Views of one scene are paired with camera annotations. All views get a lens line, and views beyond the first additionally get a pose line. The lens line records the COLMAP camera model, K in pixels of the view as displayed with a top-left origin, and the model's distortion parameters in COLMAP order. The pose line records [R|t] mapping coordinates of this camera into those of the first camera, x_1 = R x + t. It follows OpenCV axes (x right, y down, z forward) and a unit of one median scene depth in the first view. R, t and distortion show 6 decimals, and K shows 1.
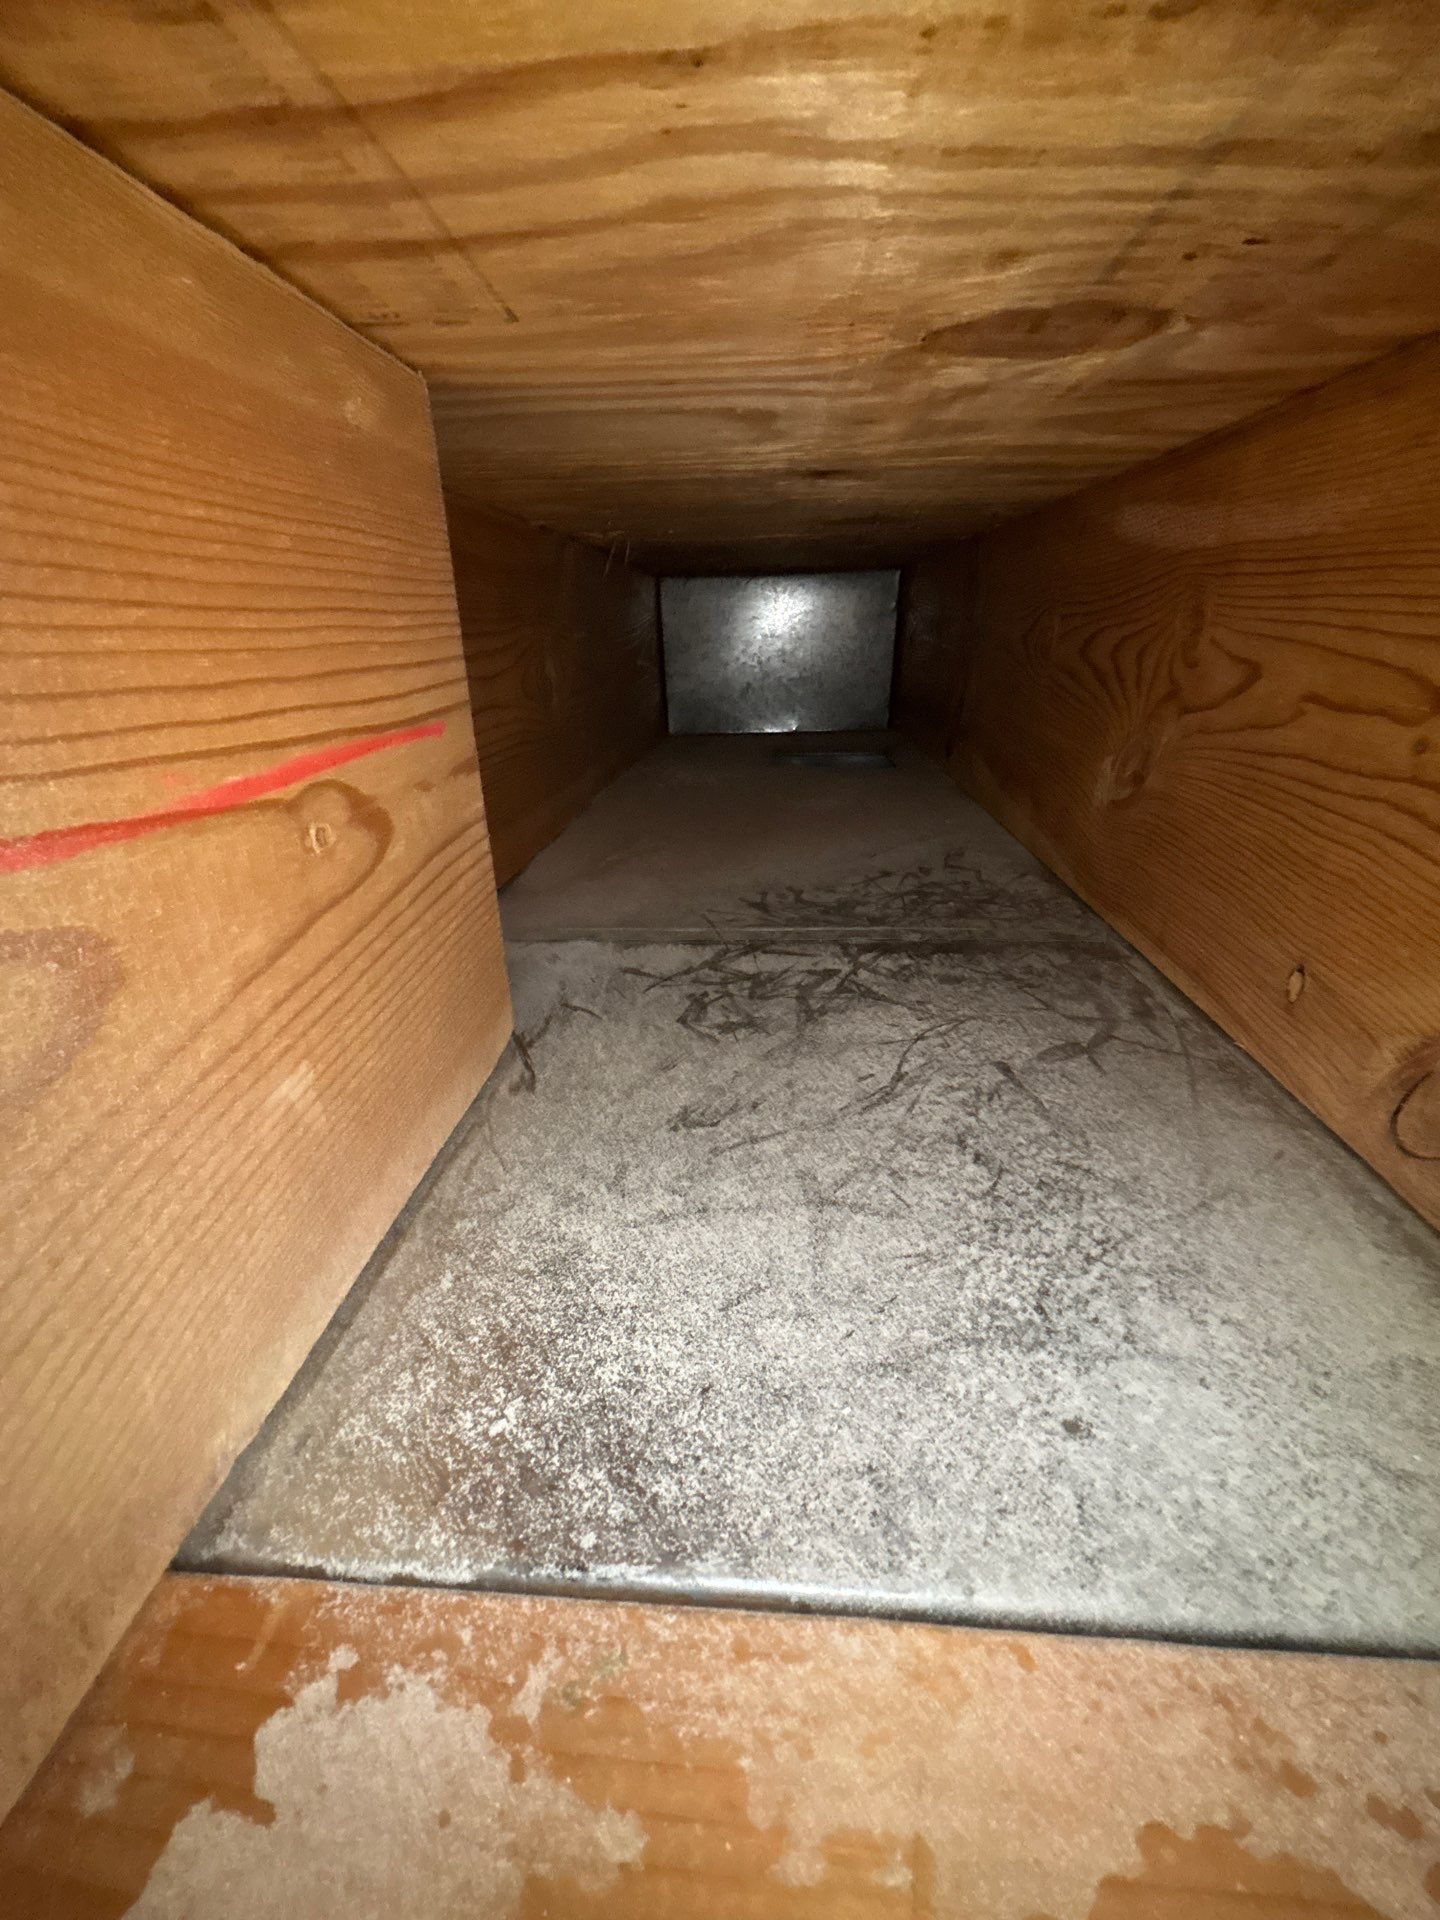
lens RADIAL K [[781.8, 0, 720.0], [0, 781.8, 960.0], [0, 0, 1]] dist [-0.000739, 0.000209]
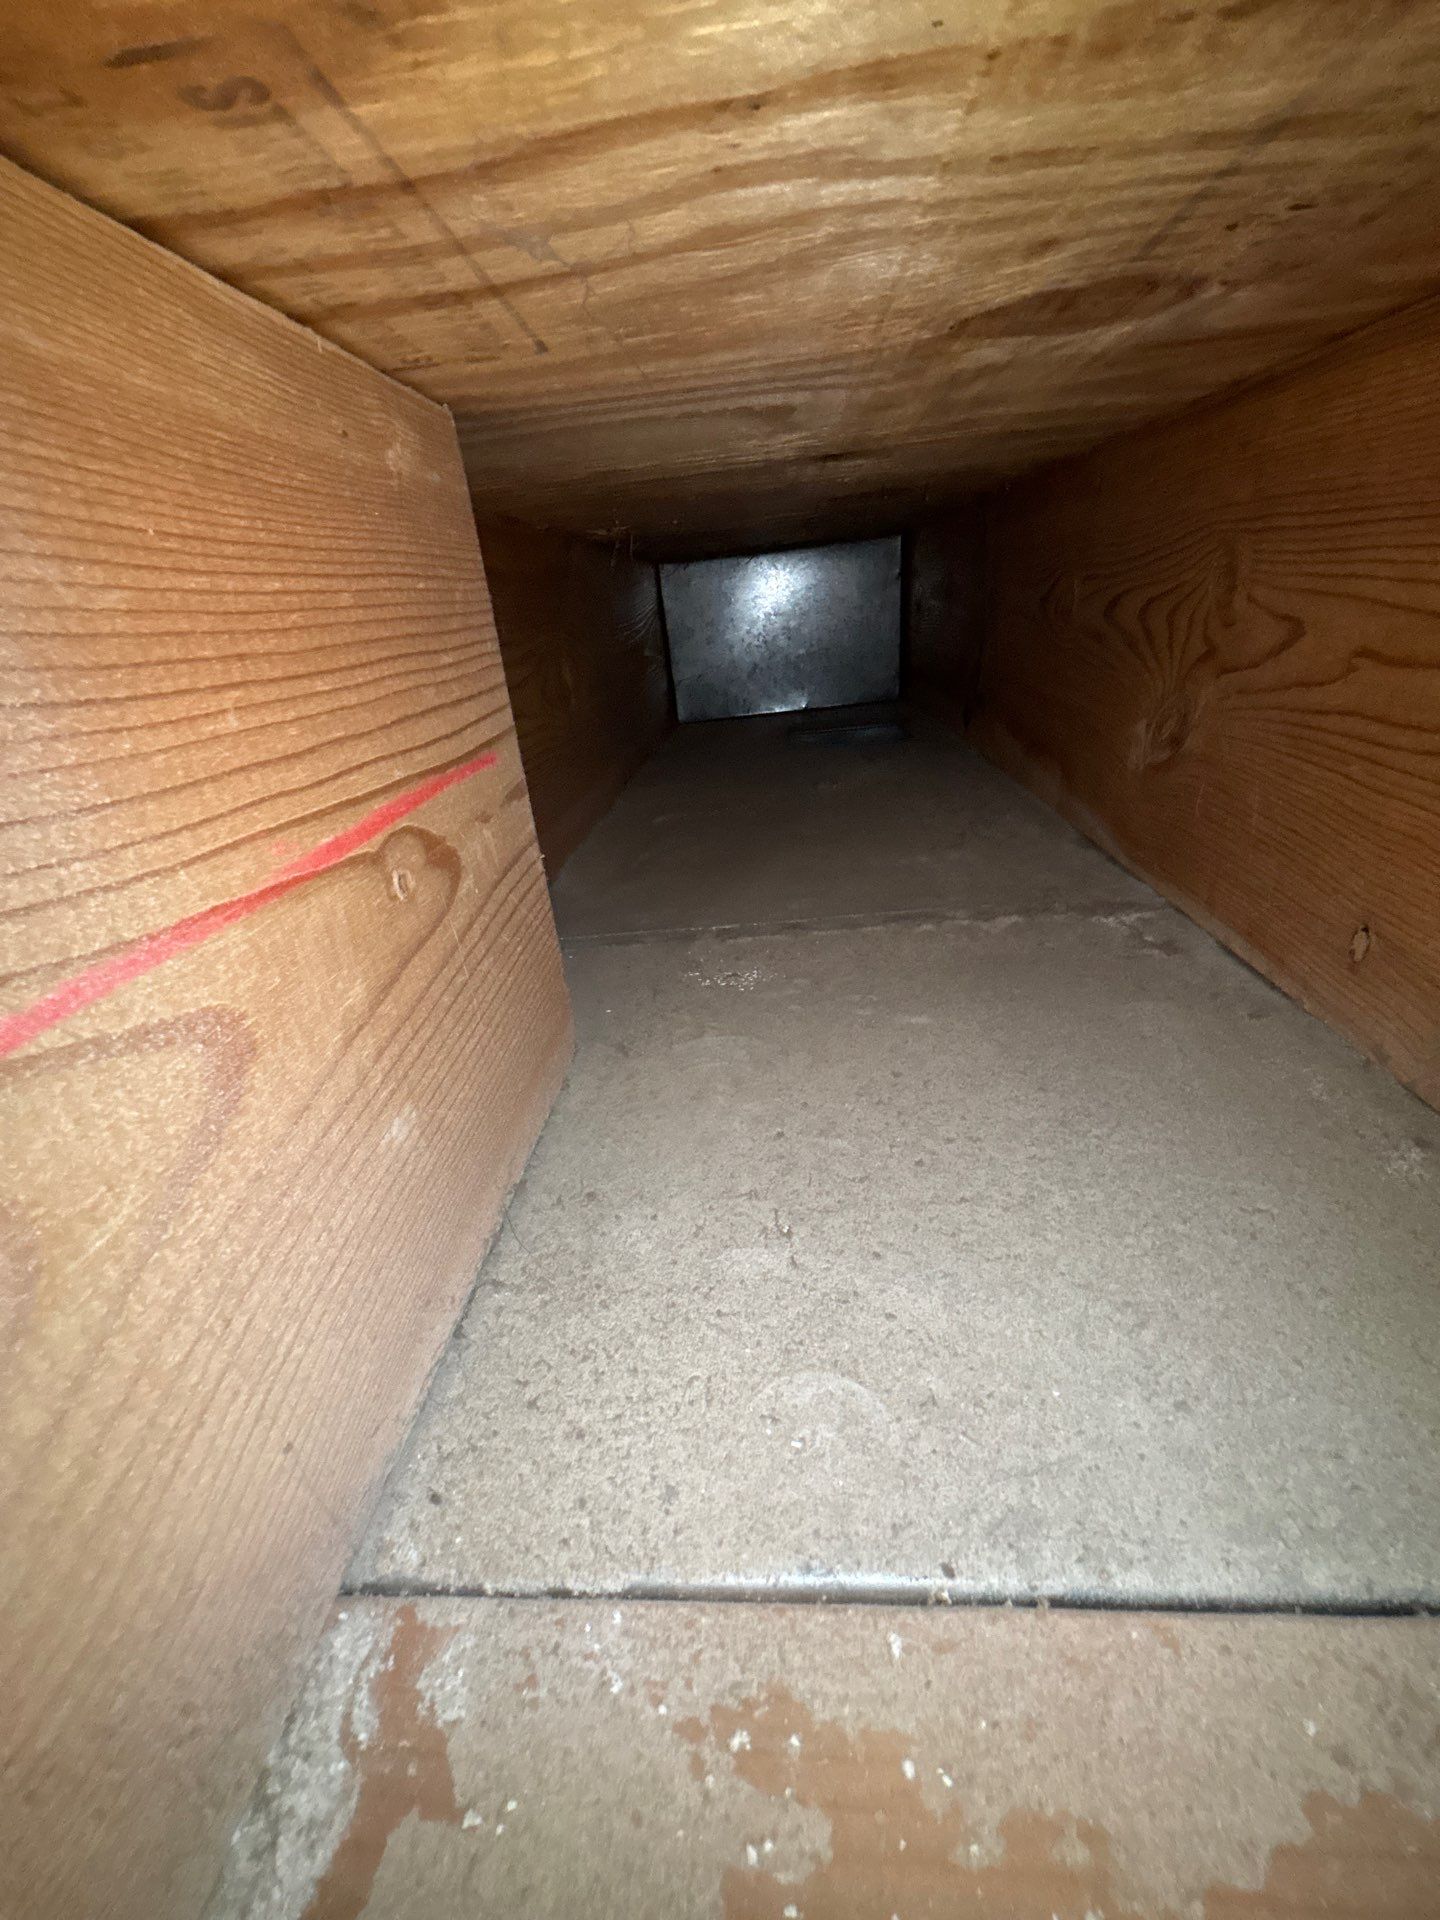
lens RADIAL K [[781.8, 0, 720.0], [0, 781.8, 960.0], [0, 0, 1]] dist [-0.000739, 0.000209]
pose [[0.996882, -0.074914, -0.024775, -0.085885], [0.075535, 0.996825, 0.025177, -0.057628], [0.022810, -0.026970, 0.999376, -0.019657]]
